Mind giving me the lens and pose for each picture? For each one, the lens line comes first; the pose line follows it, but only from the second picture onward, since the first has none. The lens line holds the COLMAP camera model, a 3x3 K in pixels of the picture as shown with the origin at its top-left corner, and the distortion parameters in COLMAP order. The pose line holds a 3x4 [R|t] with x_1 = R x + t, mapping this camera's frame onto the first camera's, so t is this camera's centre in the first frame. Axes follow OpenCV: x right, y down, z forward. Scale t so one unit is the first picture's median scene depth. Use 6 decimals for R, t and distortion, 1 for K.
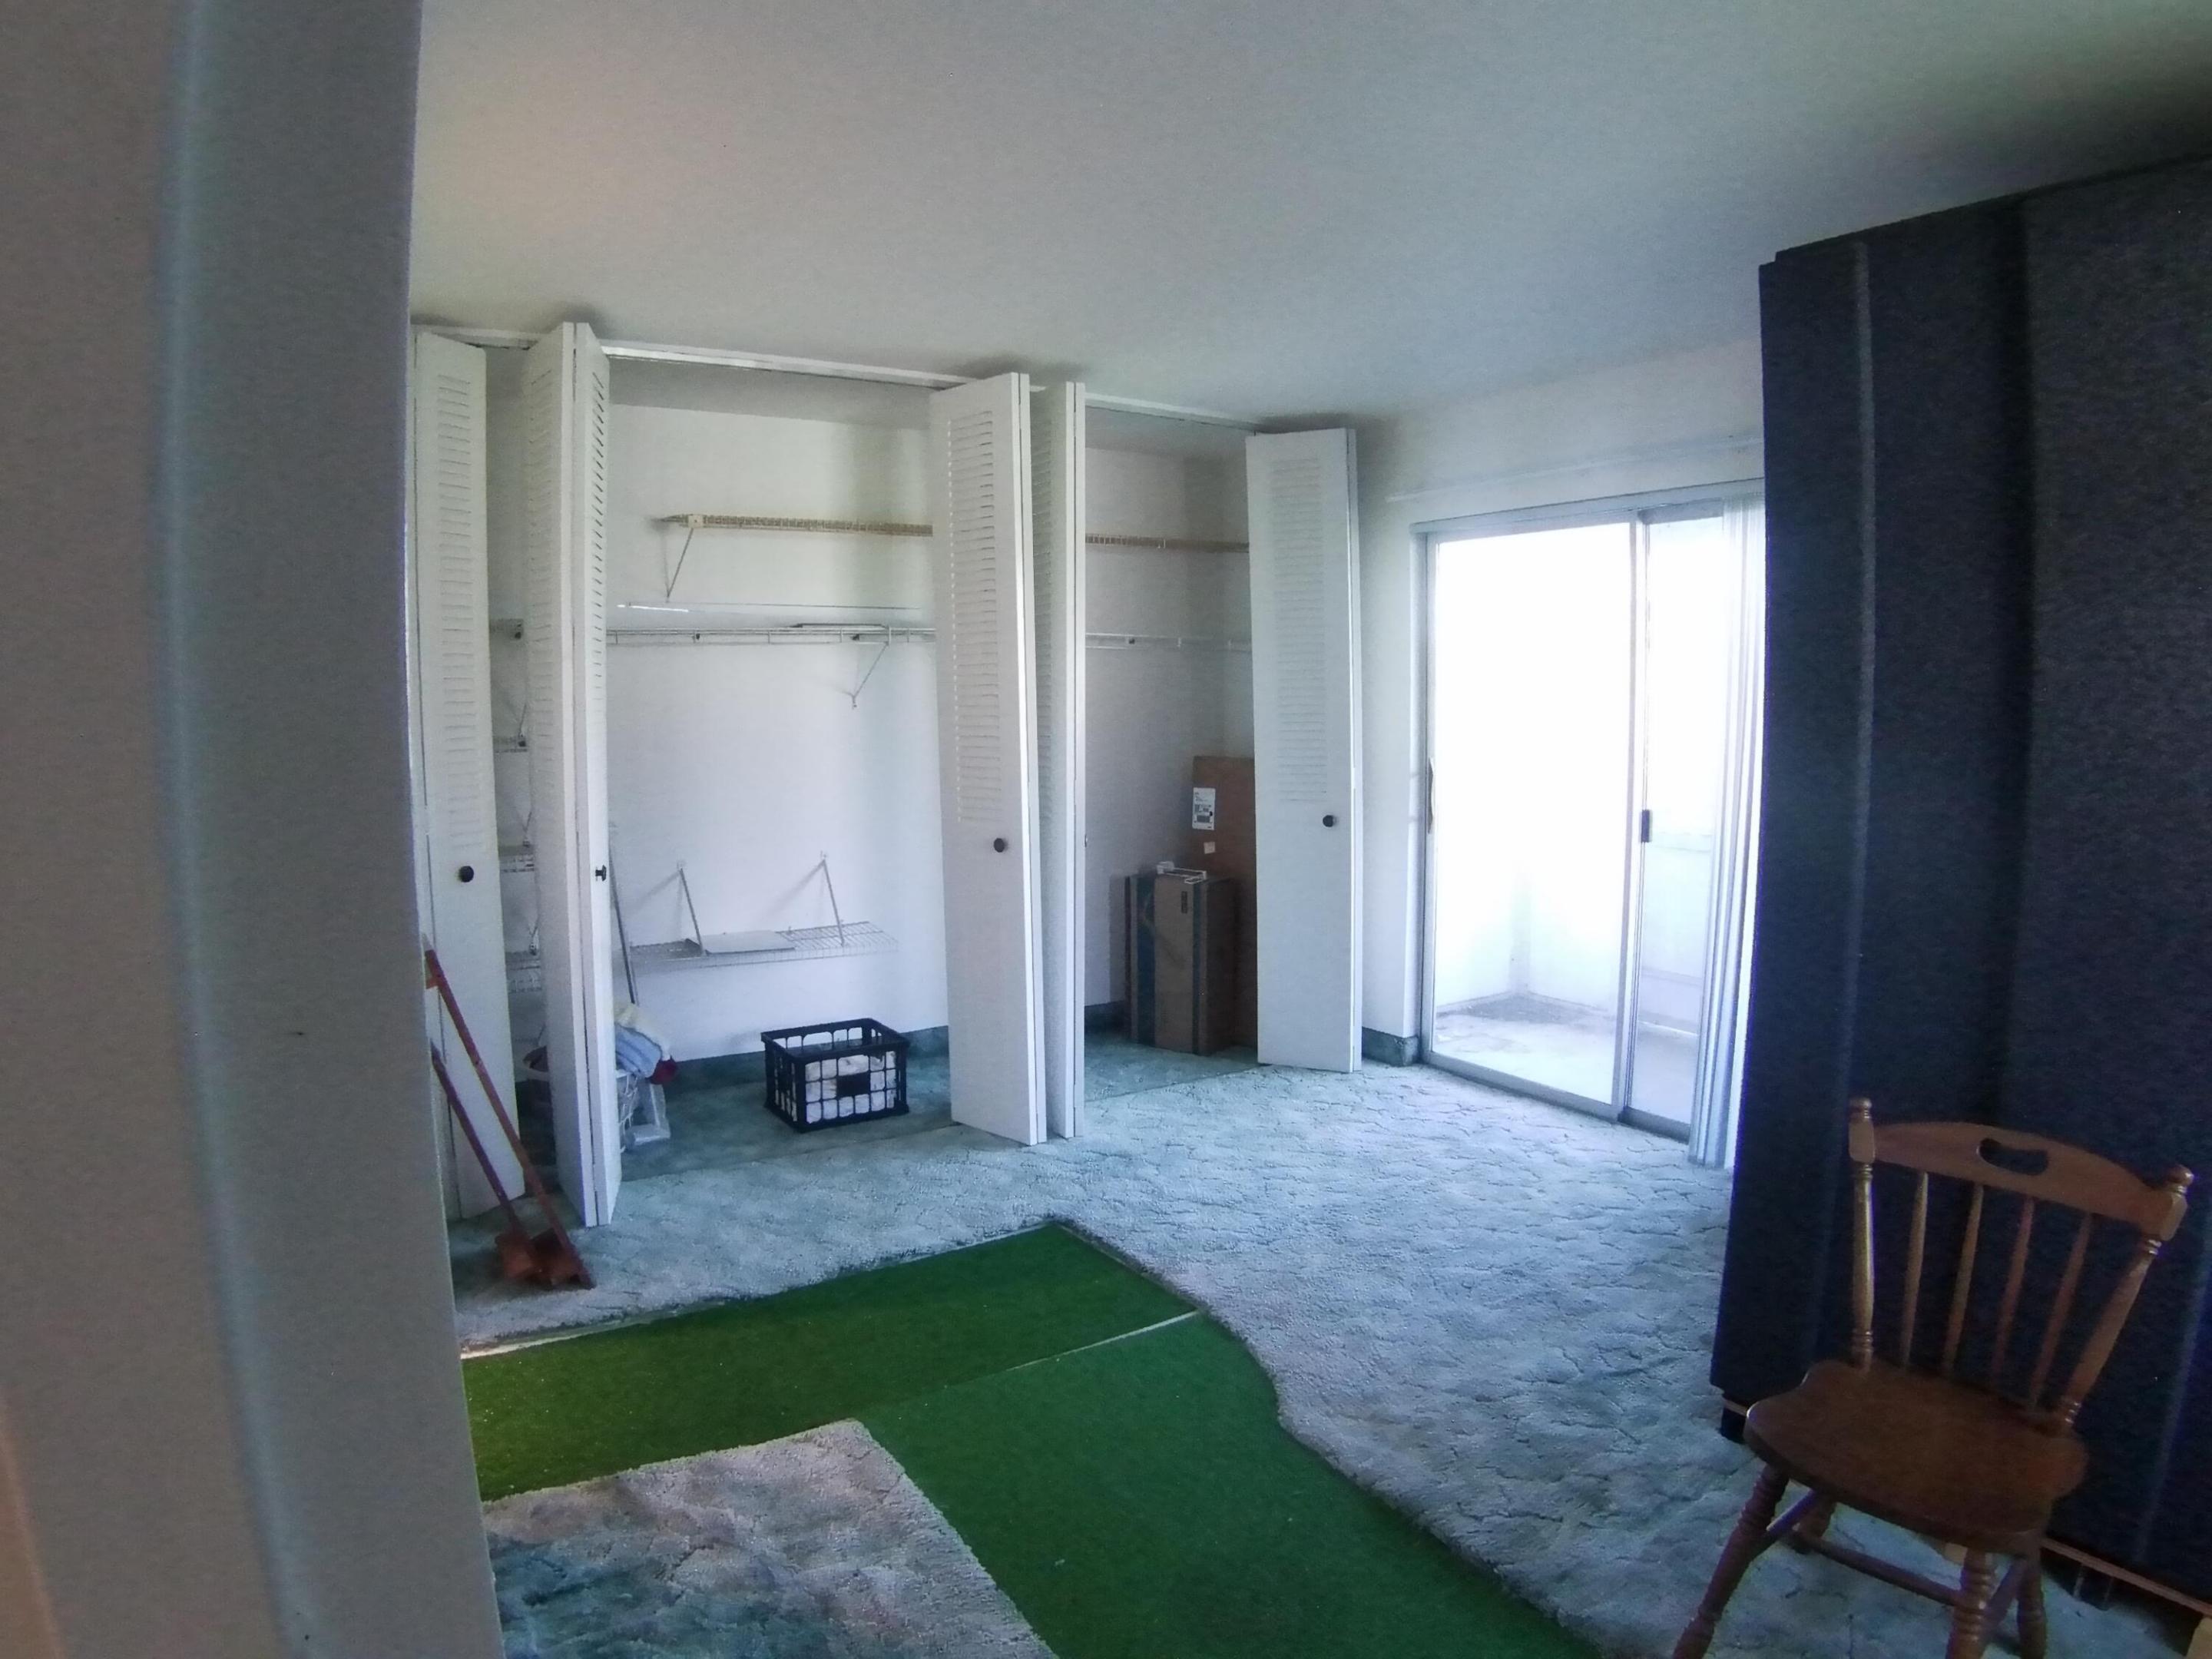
lens RADIAL K [[1278.5, 0, 1111.0], [0, 1278.5, 839.9], [0, 0, 1]] dist [-0.182552, 0.040425]
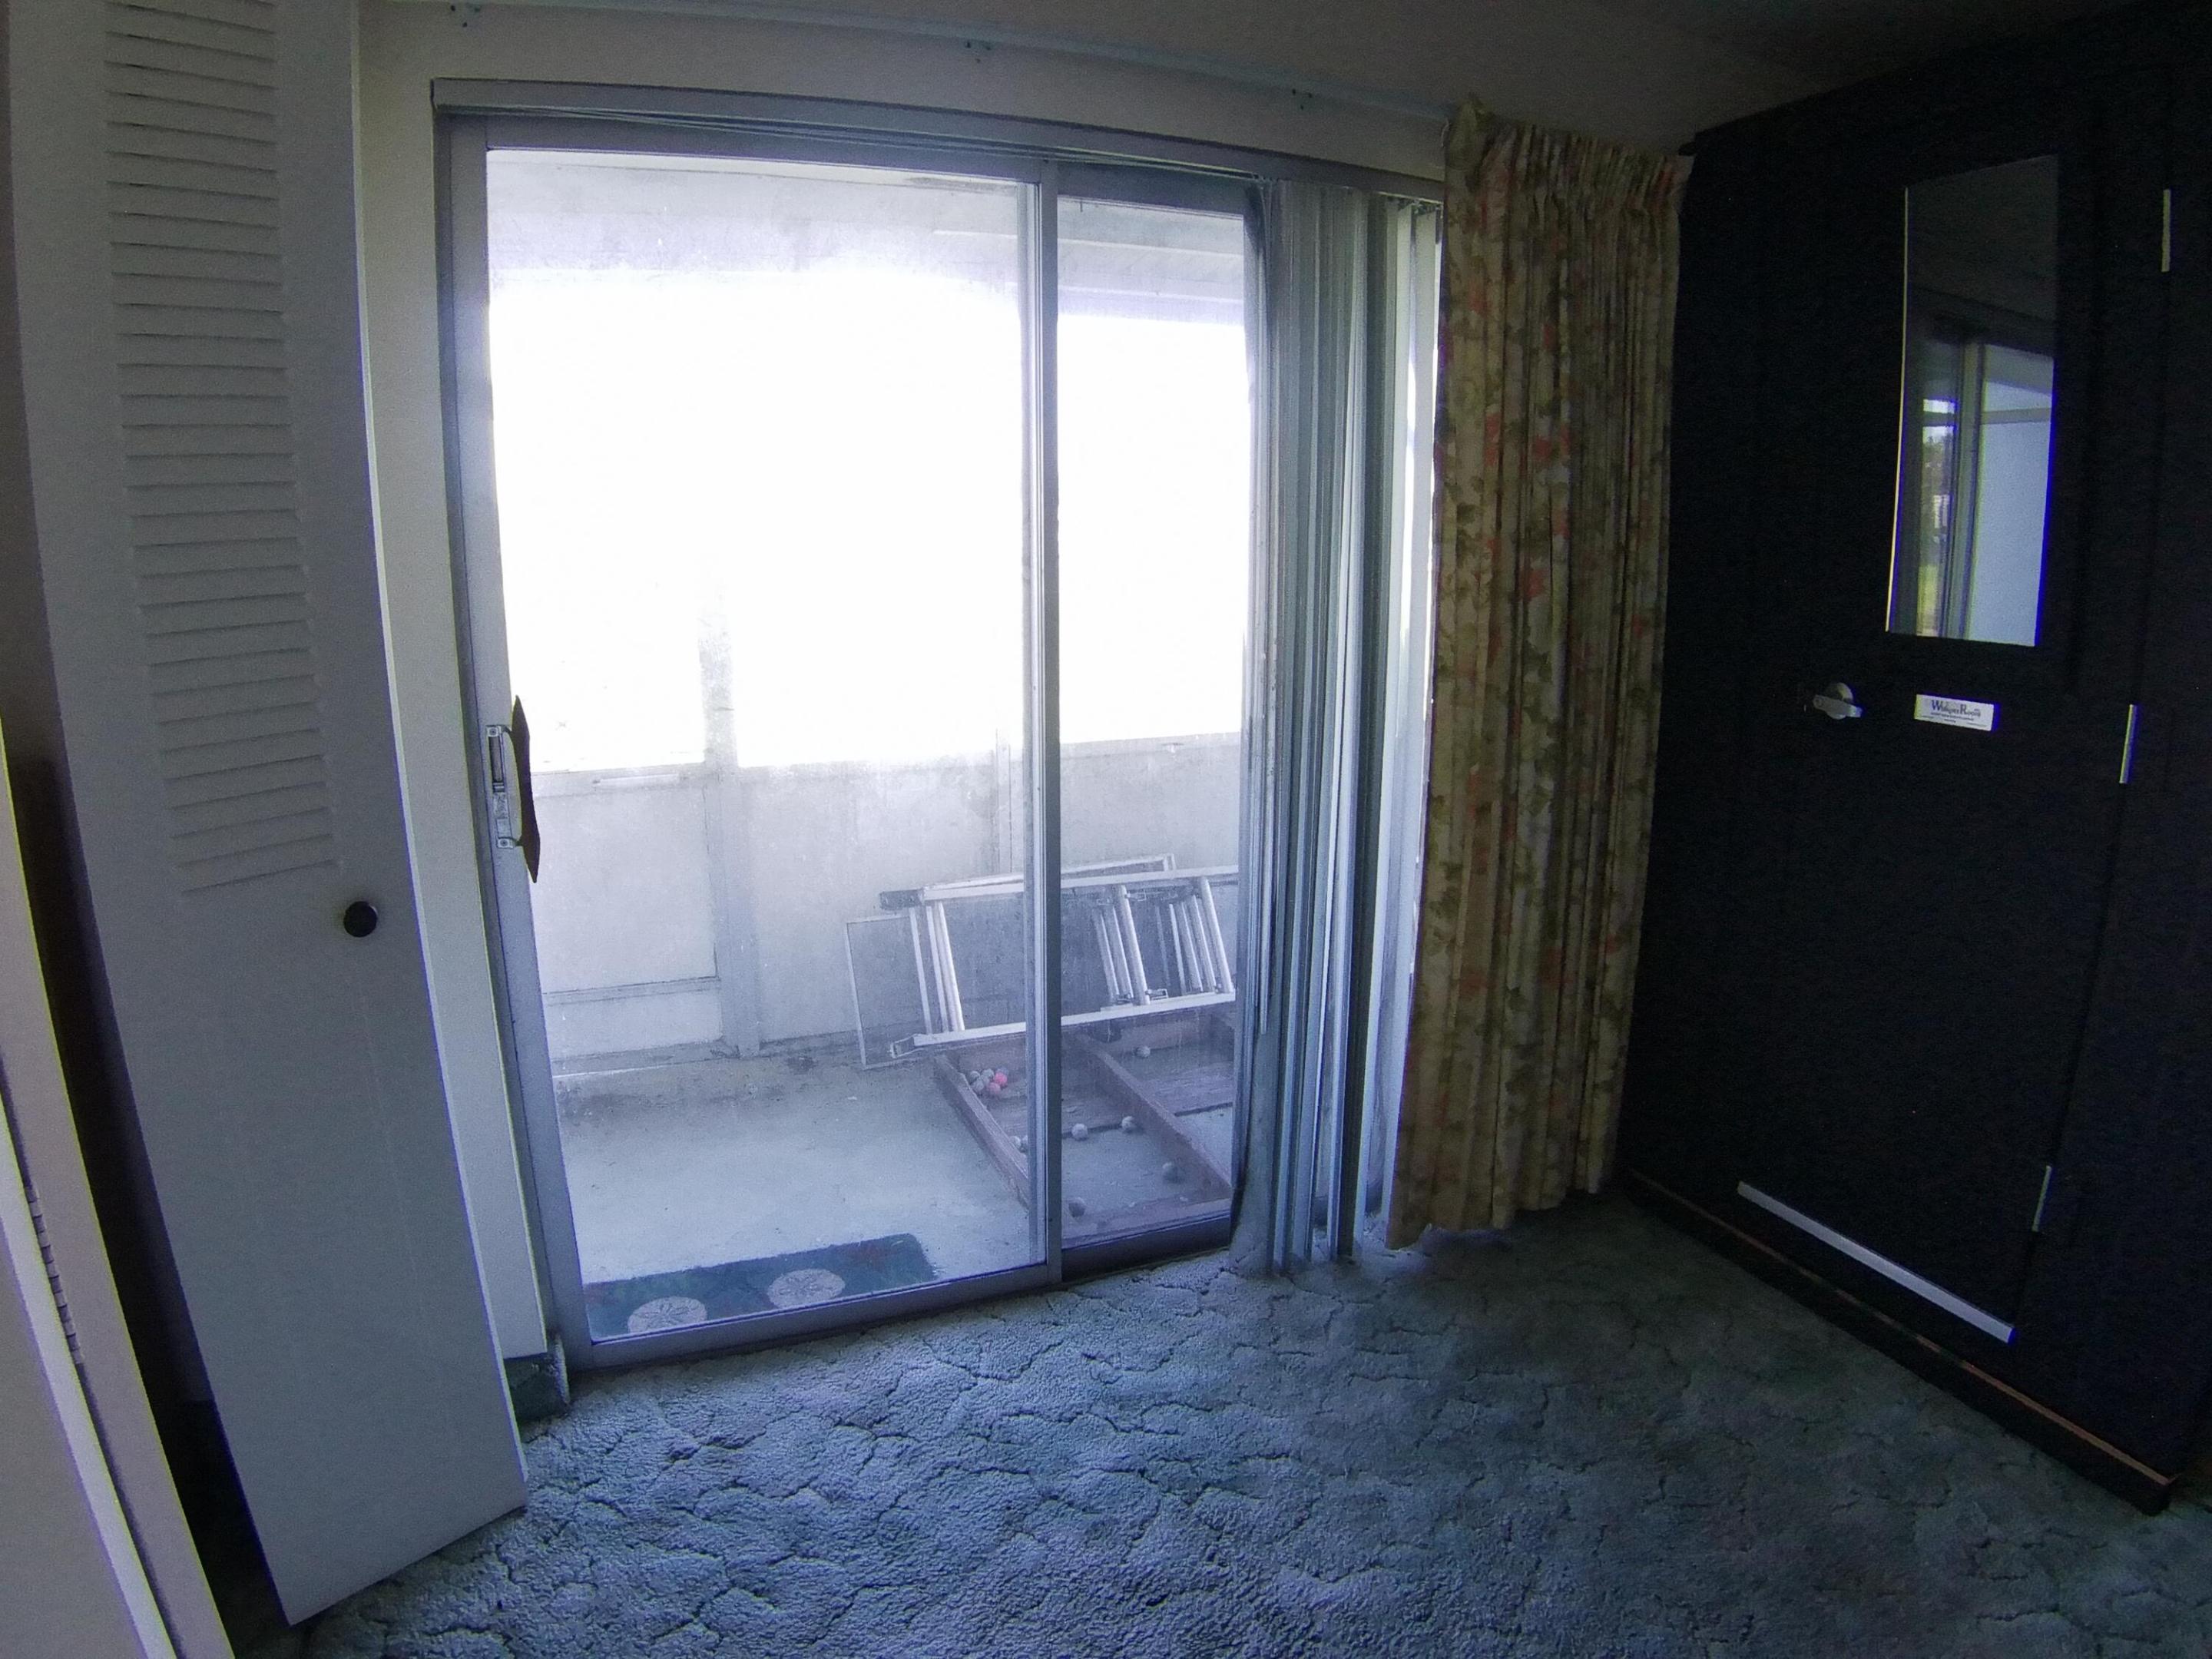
lens RADIAL K [[1278.5, 0, 1111.0], [0, 1278.5, 839.9], [0, 0, 1]] dist [-0.182552, 0.040425]
pose [[0.176805, -0.206648, 0.962308, -0.110583], [0.106719, 0.975972, 0.189975, -0.087370], [-0.978443, 0.069108, 0.194610, 0.872392]]
